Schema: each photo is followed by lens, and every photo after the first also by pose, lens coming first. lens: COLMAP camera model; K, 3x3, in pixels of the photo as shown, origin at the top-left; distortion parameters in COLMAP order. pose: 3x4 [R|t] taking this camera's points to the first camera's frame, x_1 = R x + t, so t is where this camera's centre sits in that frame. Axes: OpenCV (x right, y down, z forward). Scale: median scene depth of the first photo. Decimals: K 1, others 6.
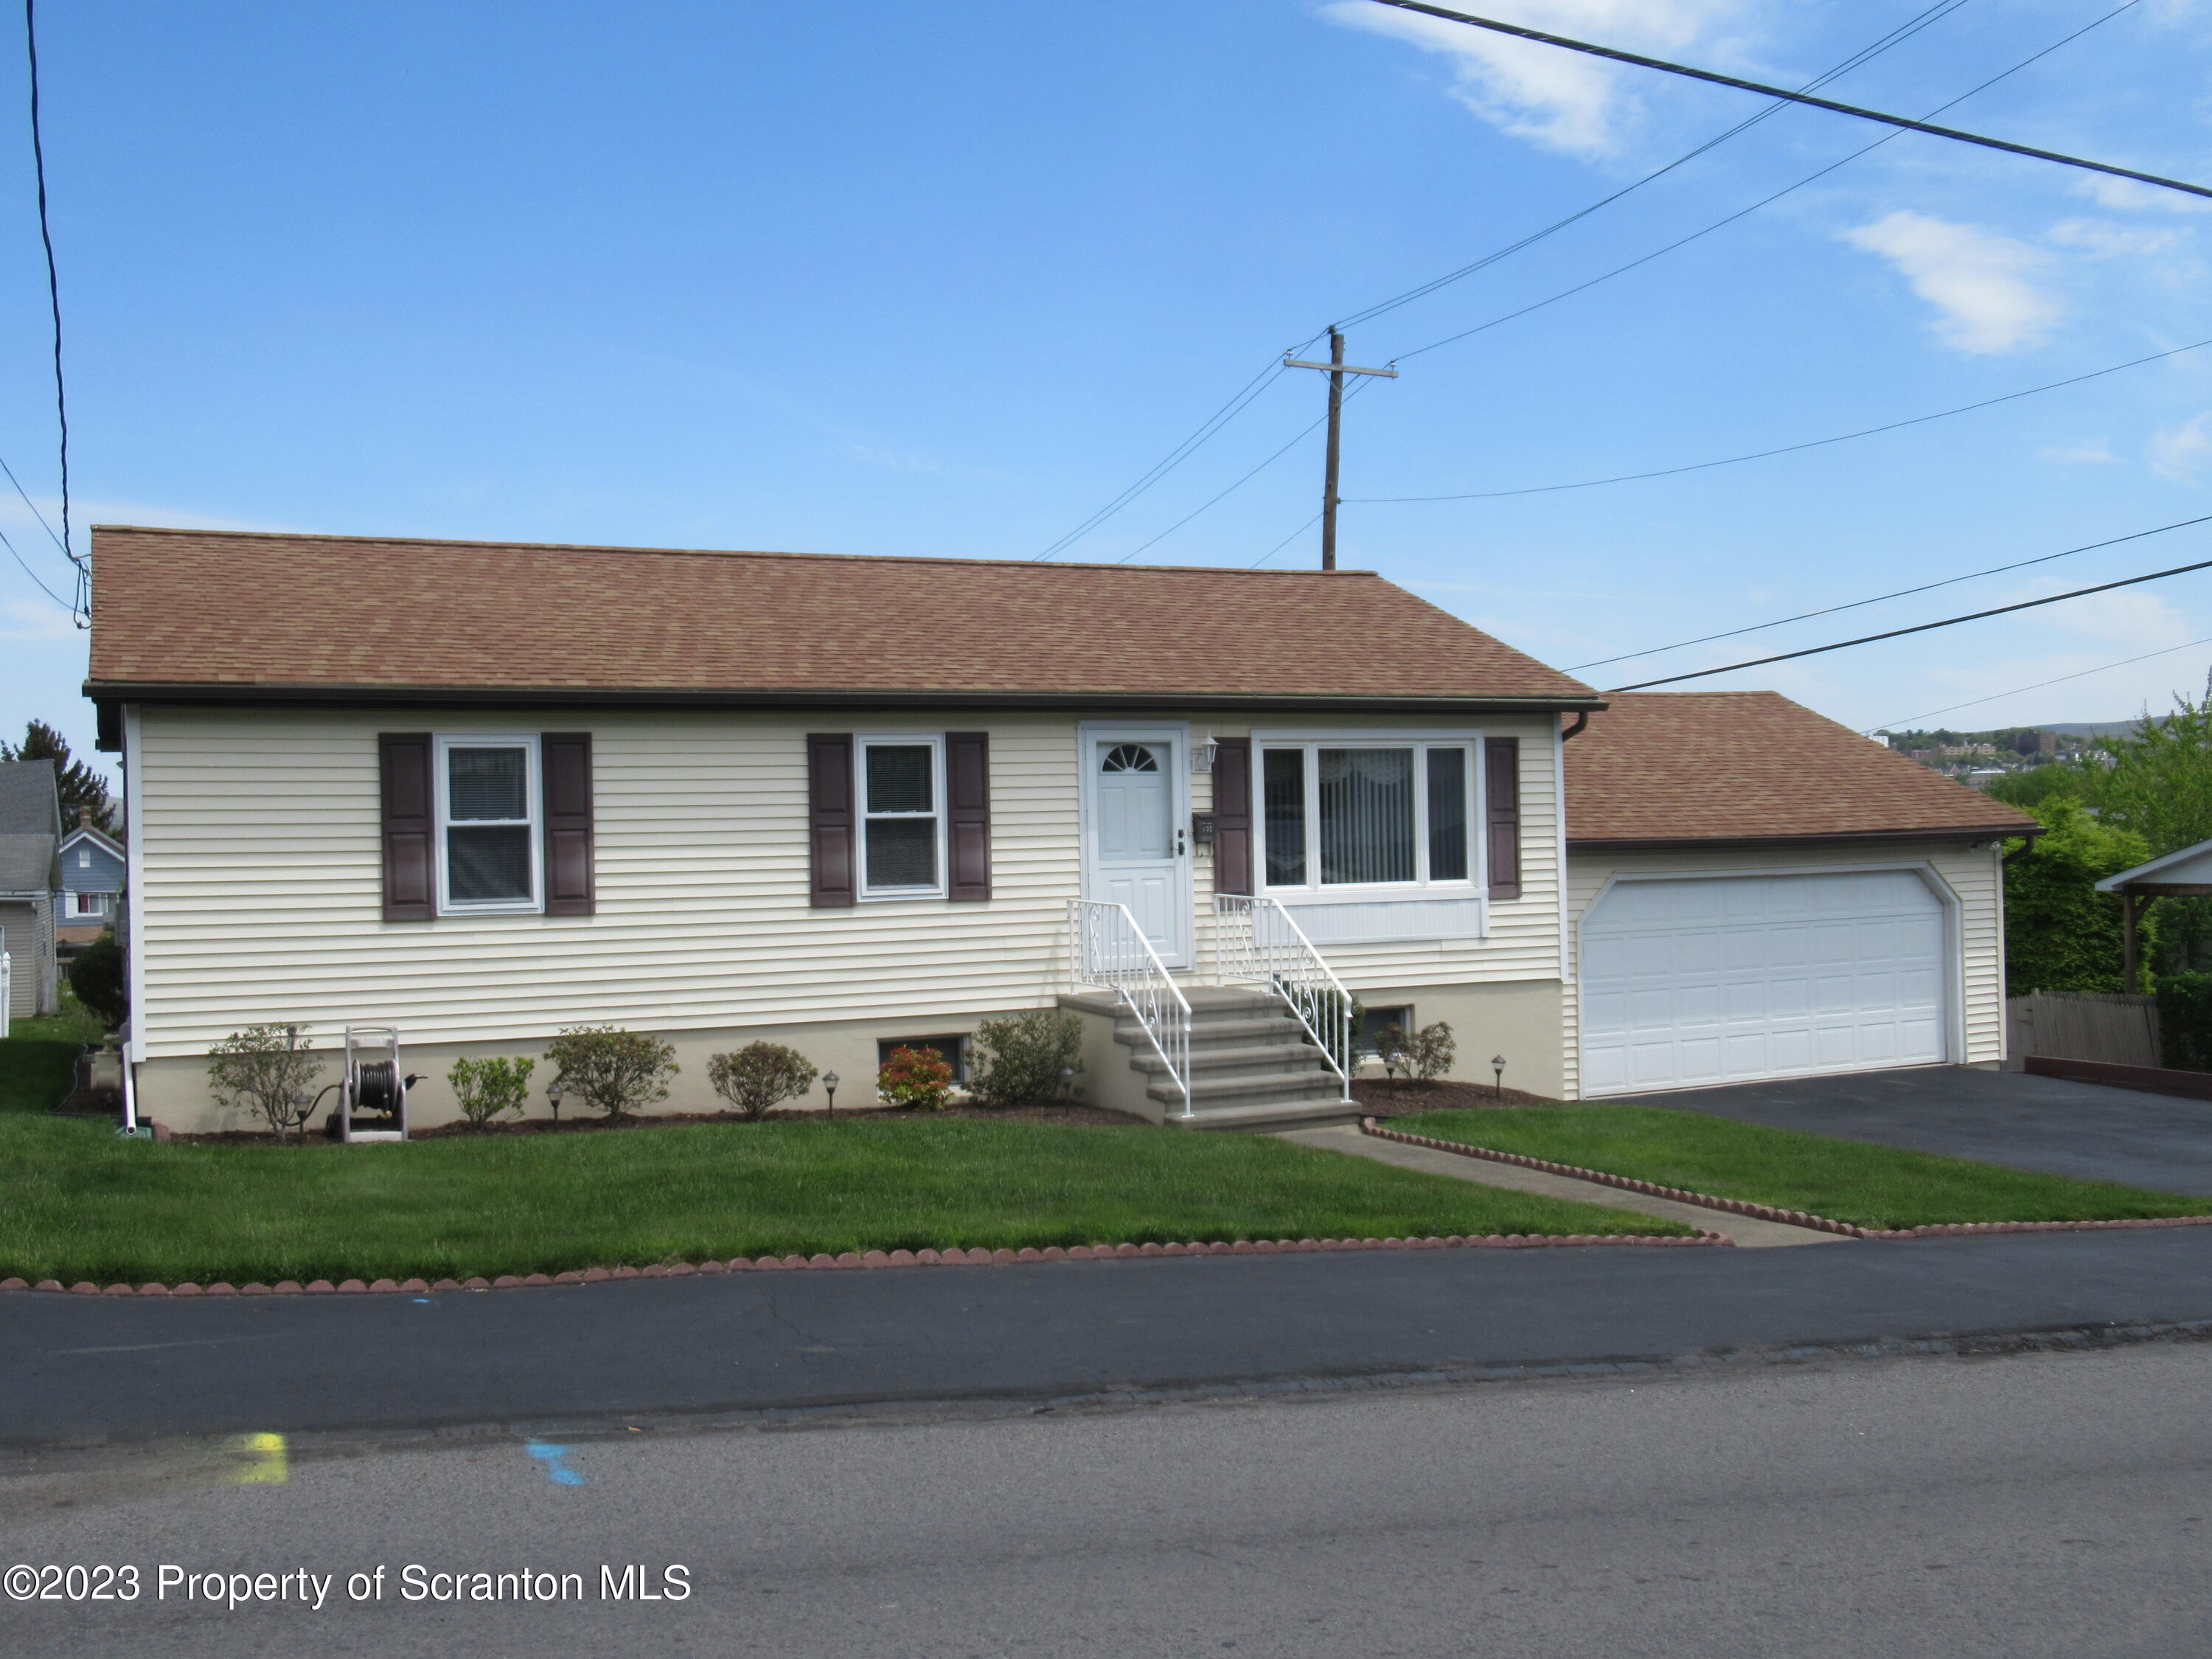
lens RADIAL K [[2145.2, 0, 1099.9], [0, 2145.2, 840.0], [0, 0, 1]] dist [-0.015463, 0.000000]
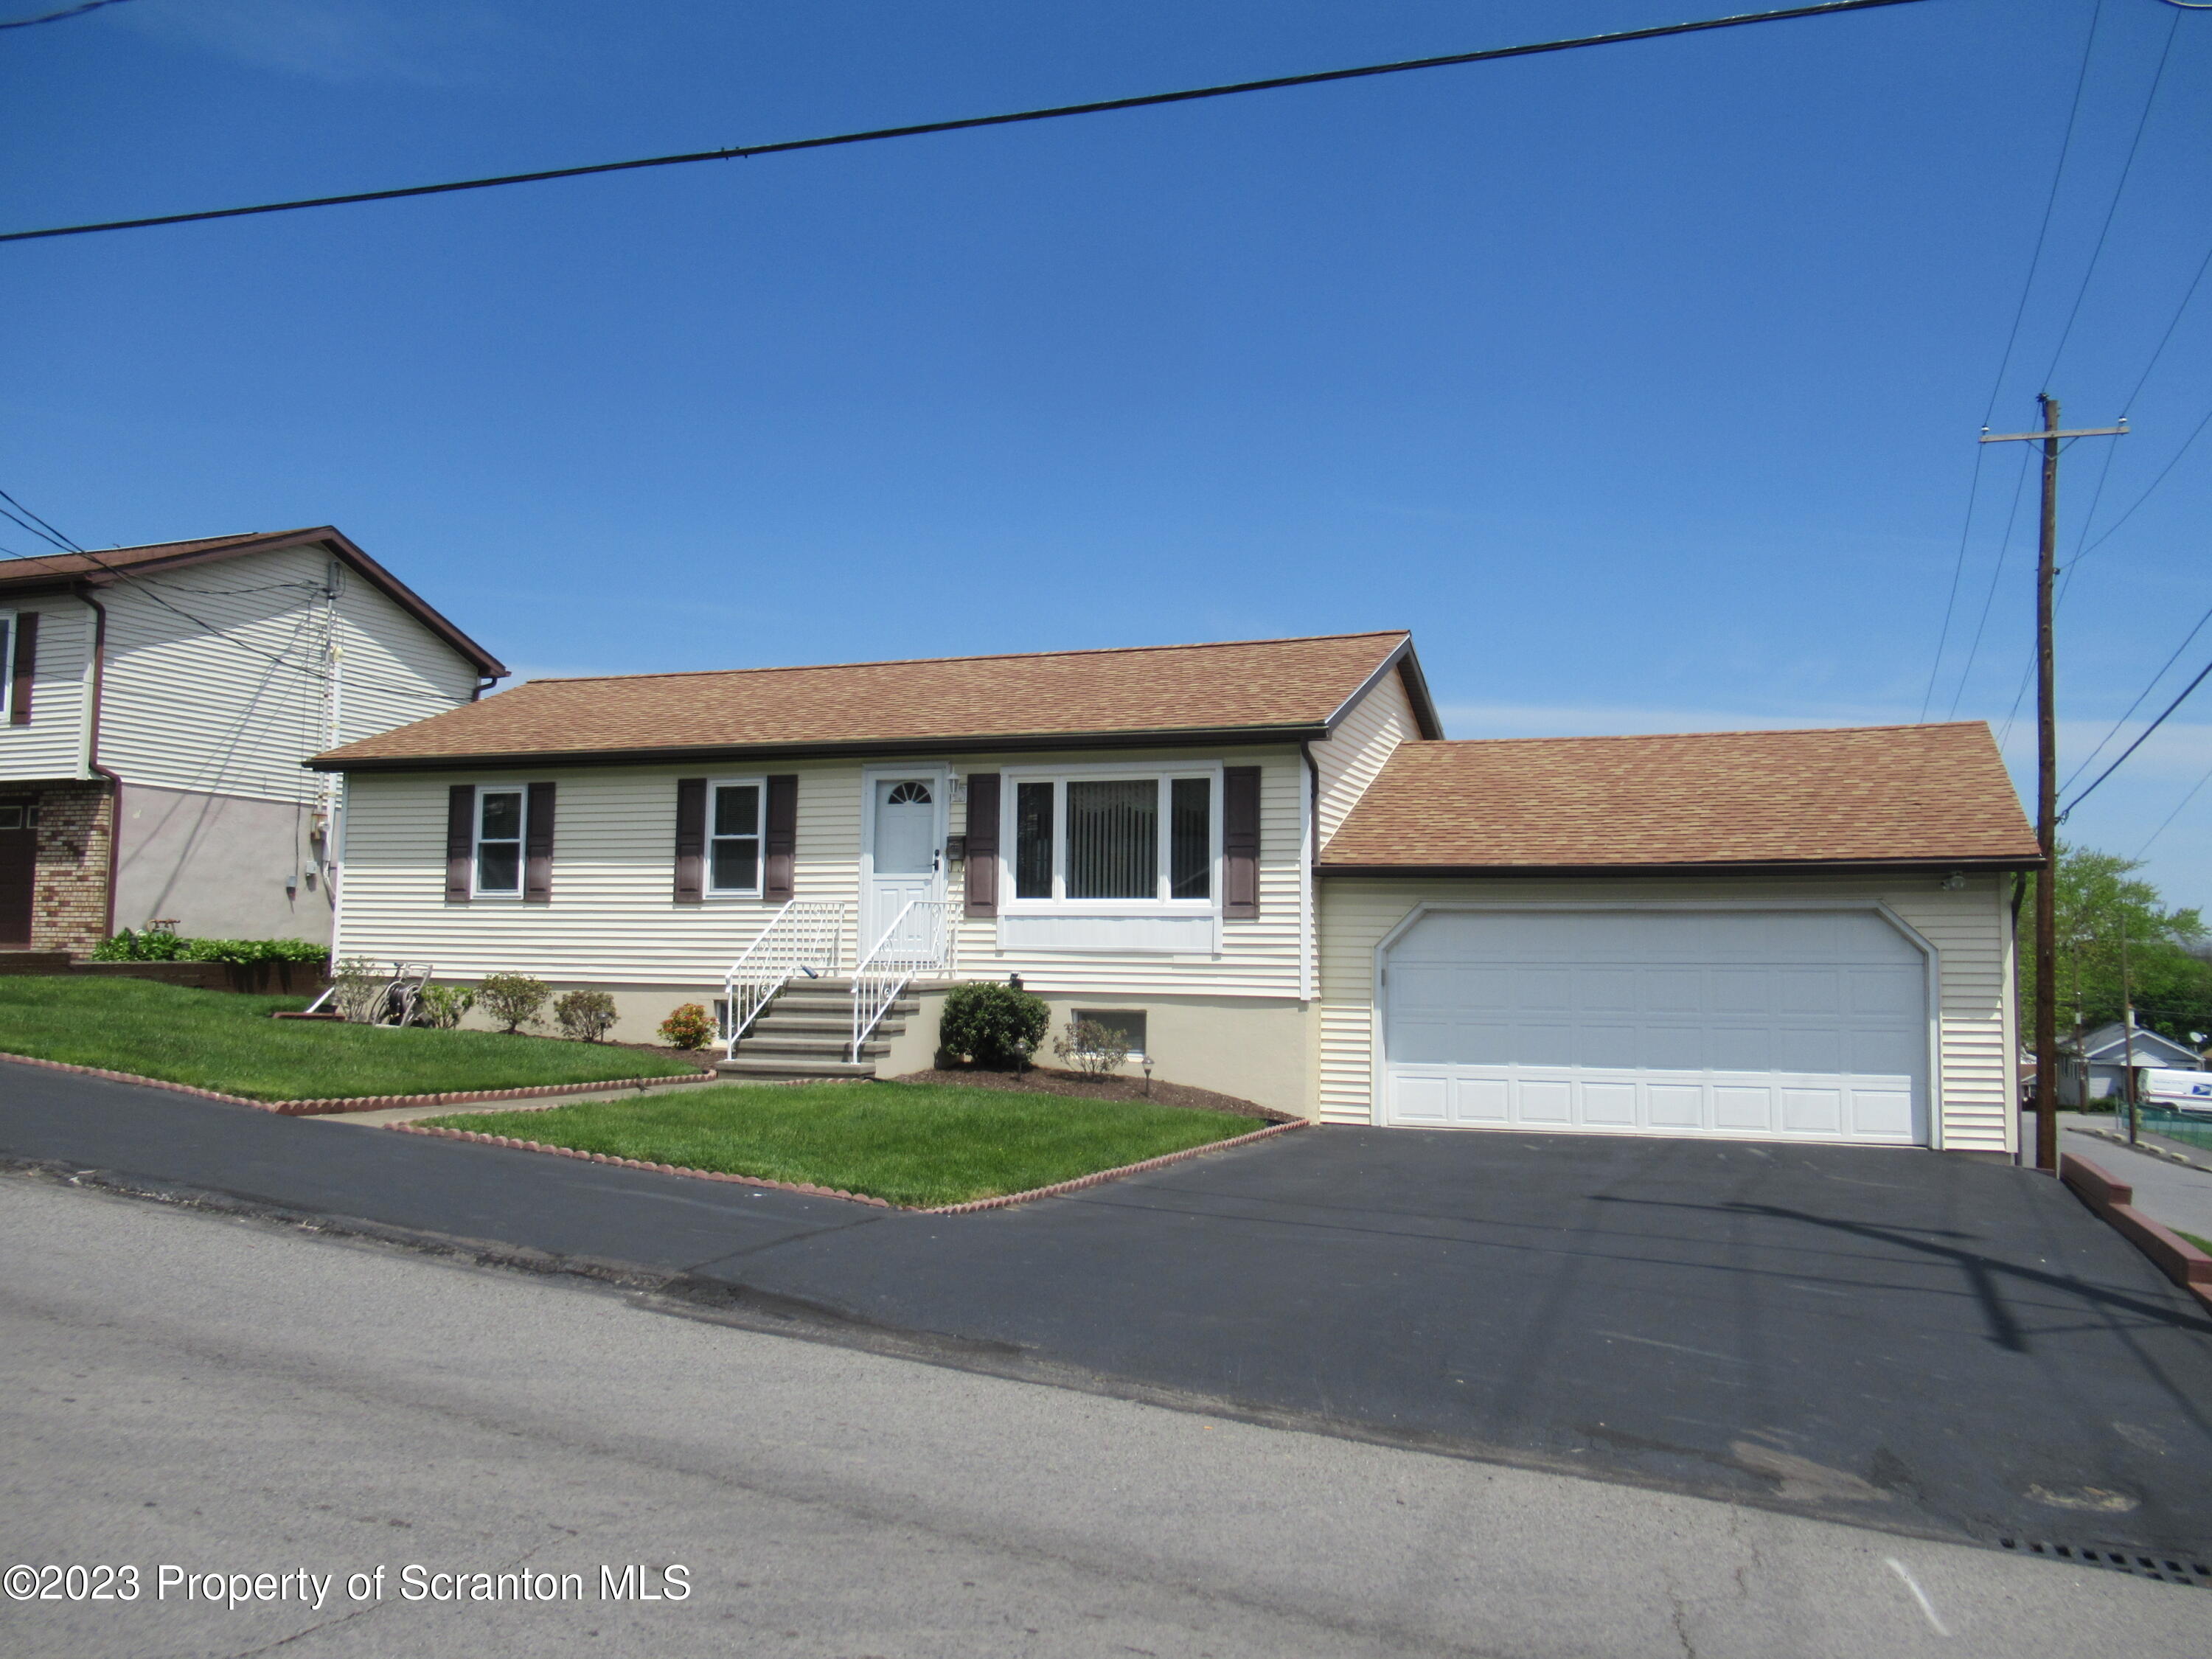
lens RADIAL K [[1750.4, 0, 1104.1], [0, 1750.4, 841.6], [0, 0, 1]] dist [-0.004215, -0.007890]
pose [[0.694341, -0.019409, -0.719385, 0.818487], [-0.033559, 0.997675, -0.059308, 0.046332], [0.718864, 0.065322, 0.692075, 0.374634]]
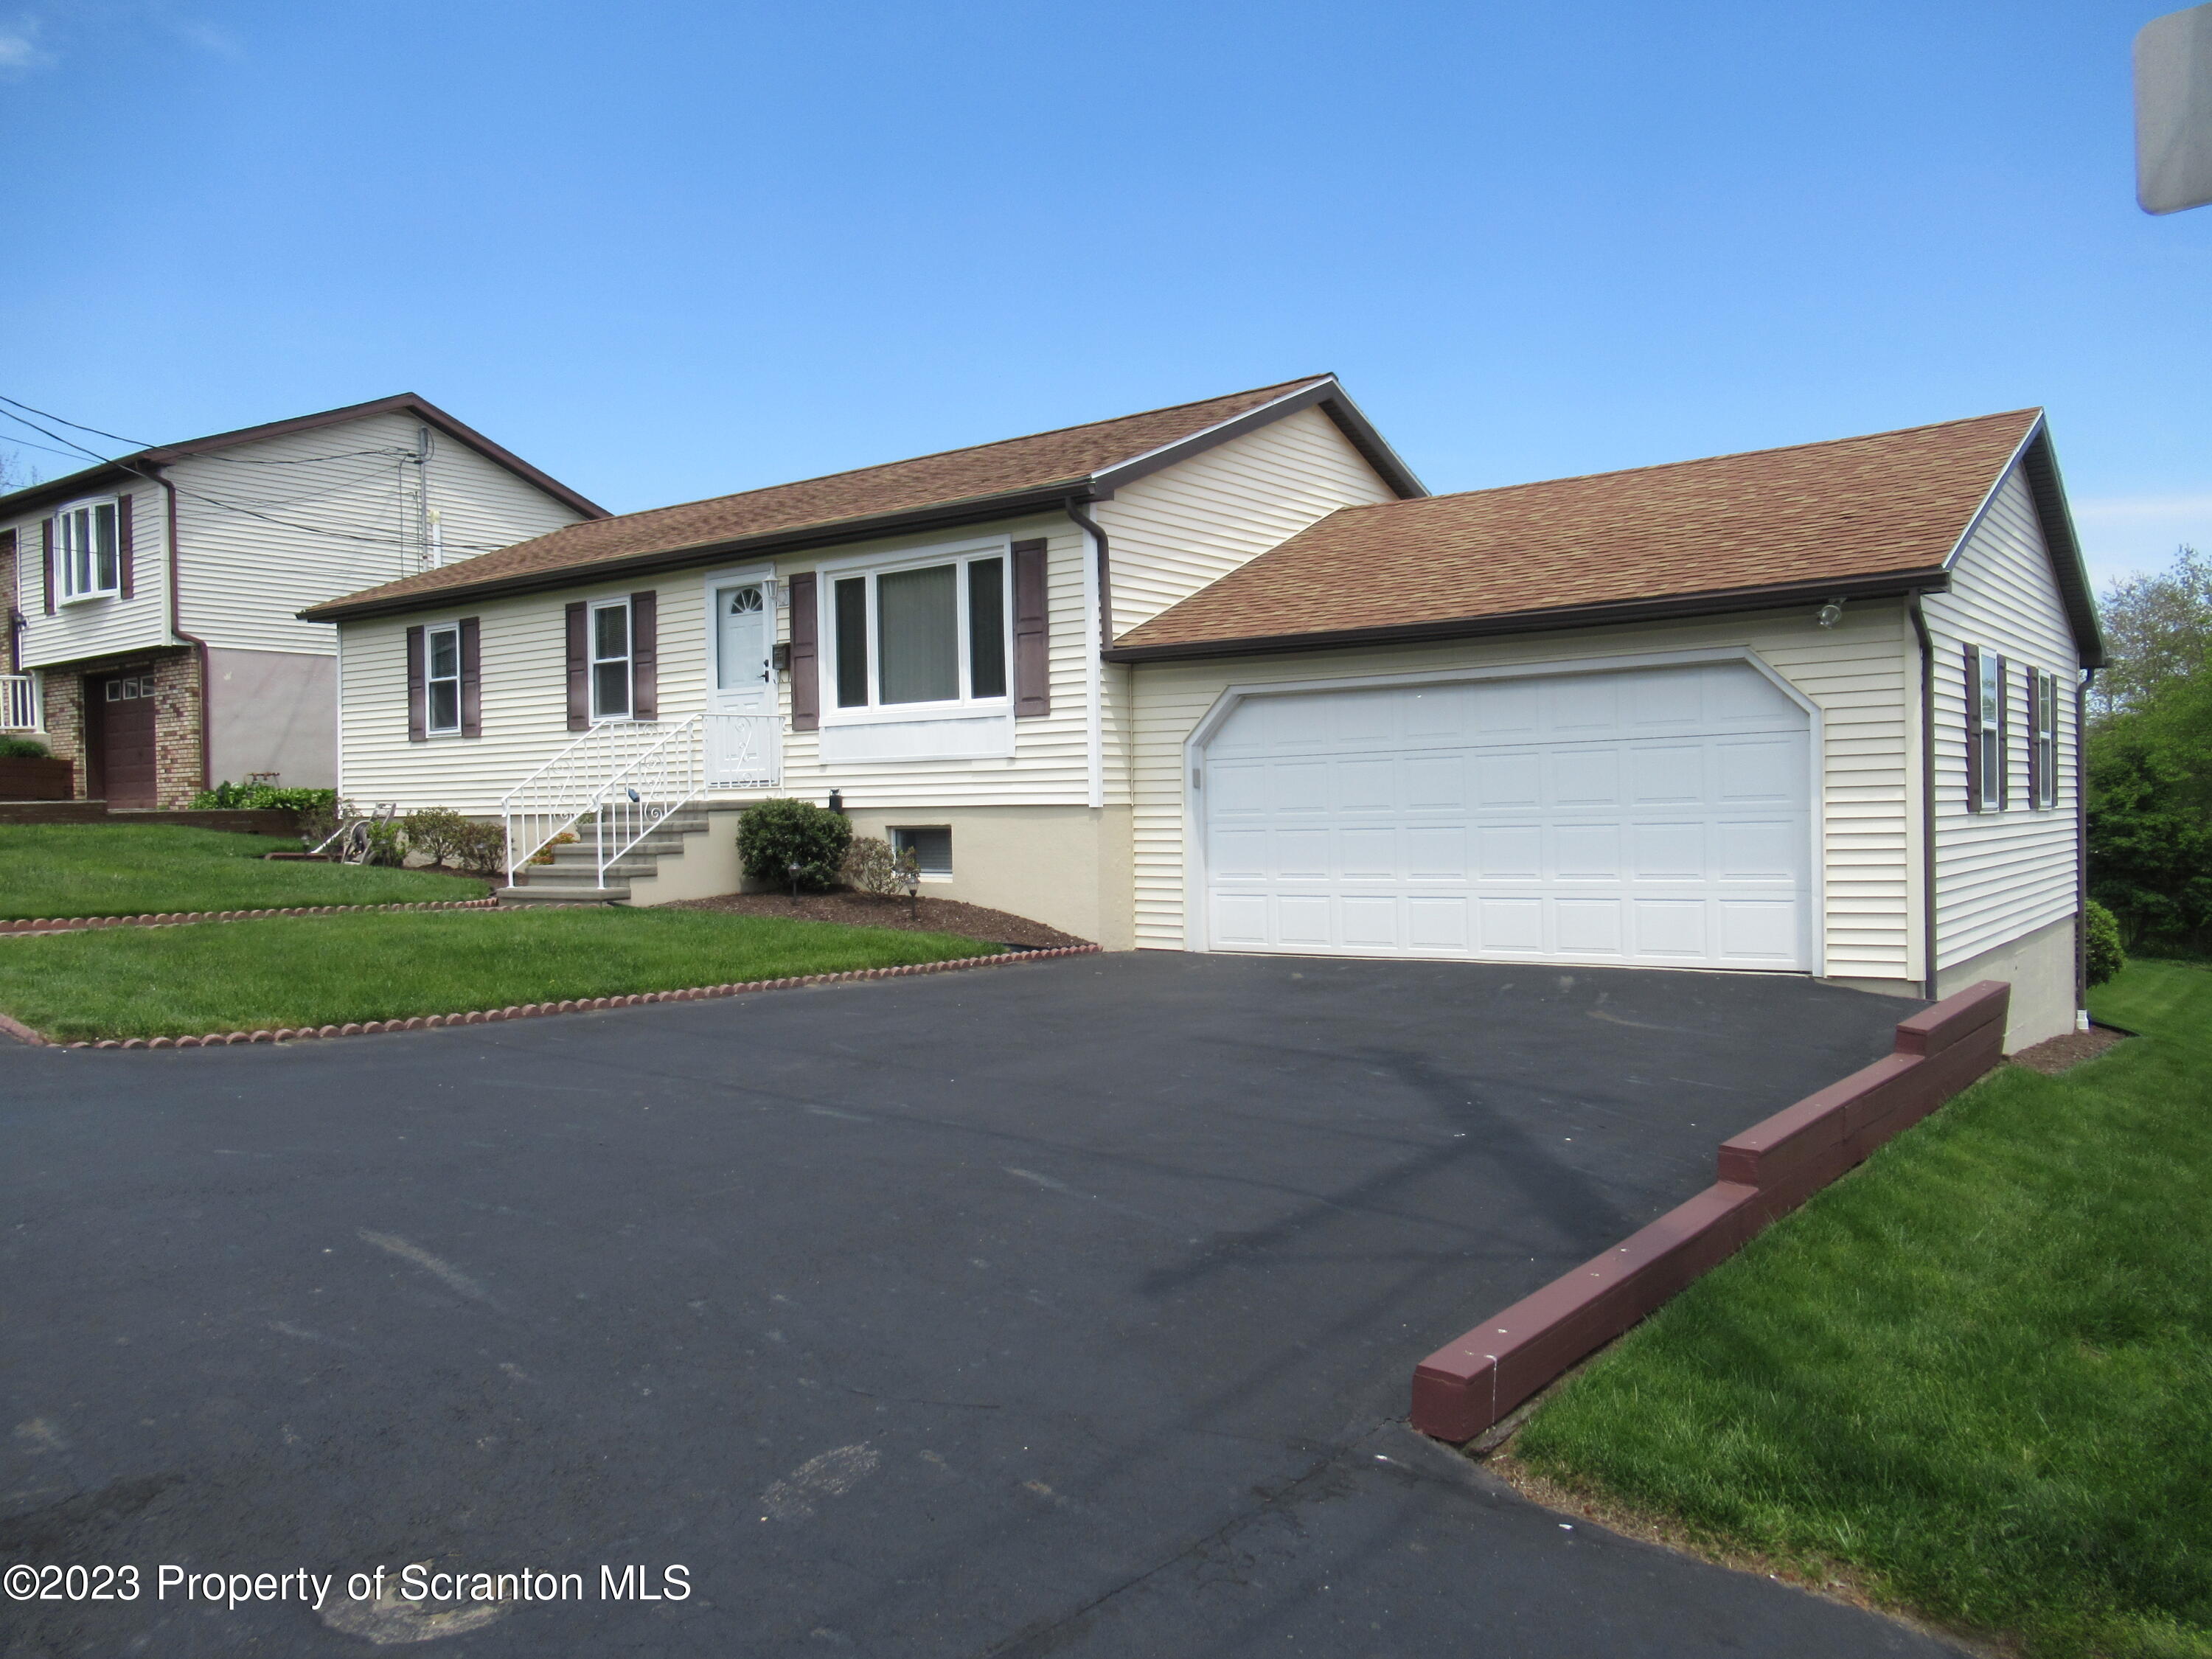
lens RADIAL K [[1660.0, 0, 1093.6], [0, 1660.0, 835.4], [0, 0, 1]] dist [-0.000171, -0.005639]
pose [[0.465809, 0.025939, -0.884505, 0.891116], [0.000388, 0.999564, 0.029518, 0.061884], [0.884885, -0.014093, 0.465596, 0.739455]]
